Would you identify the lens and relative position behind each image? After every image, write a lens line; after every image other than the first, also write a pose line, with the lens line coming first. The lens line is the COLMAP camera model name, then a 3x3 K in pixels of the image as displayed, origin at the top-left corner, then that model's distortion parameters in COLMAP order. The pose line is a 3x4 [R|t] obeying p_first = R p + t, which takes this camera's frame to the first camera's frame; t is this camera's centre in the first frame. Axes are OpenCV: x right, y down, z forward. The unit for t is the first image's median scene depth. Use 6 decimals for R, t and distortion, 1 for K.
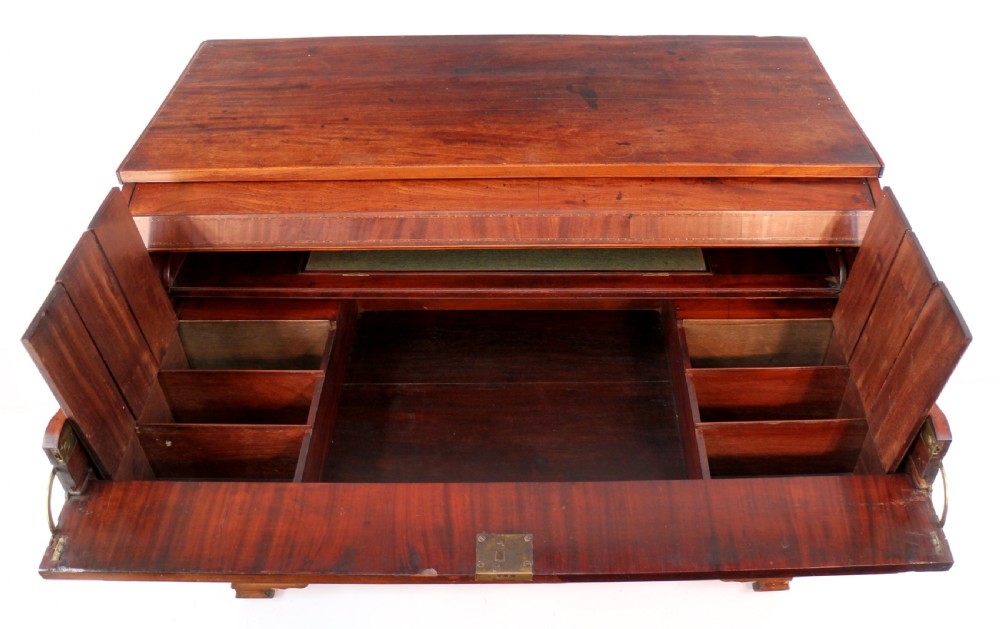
lens RADIAL K [[909.2, 0, 553.5], [0, 909.2, 295.6], [0, 0, 1]] dist [-0.158354, 0.072127]
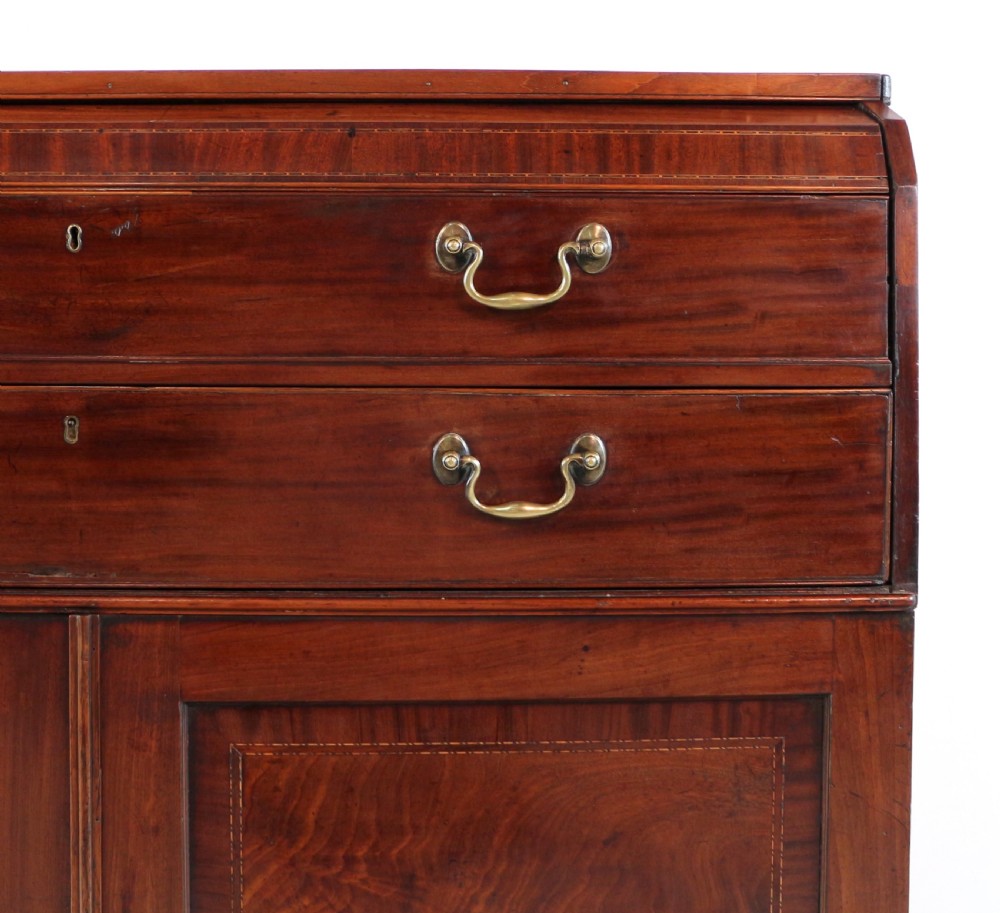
lens RADIAL K [[1646.7, 0, 468.5], [0, 1646.7, 286.4], [0, 0, 1]] dist [-0.127195, 0.000000]
pose [[0.999932, -0.011606, 0.000614, 0.142793], [0.009430, 0.779255, -0.626636, 0.506413], [0.006794, 0.626600, 0.779311, 0.382627]]
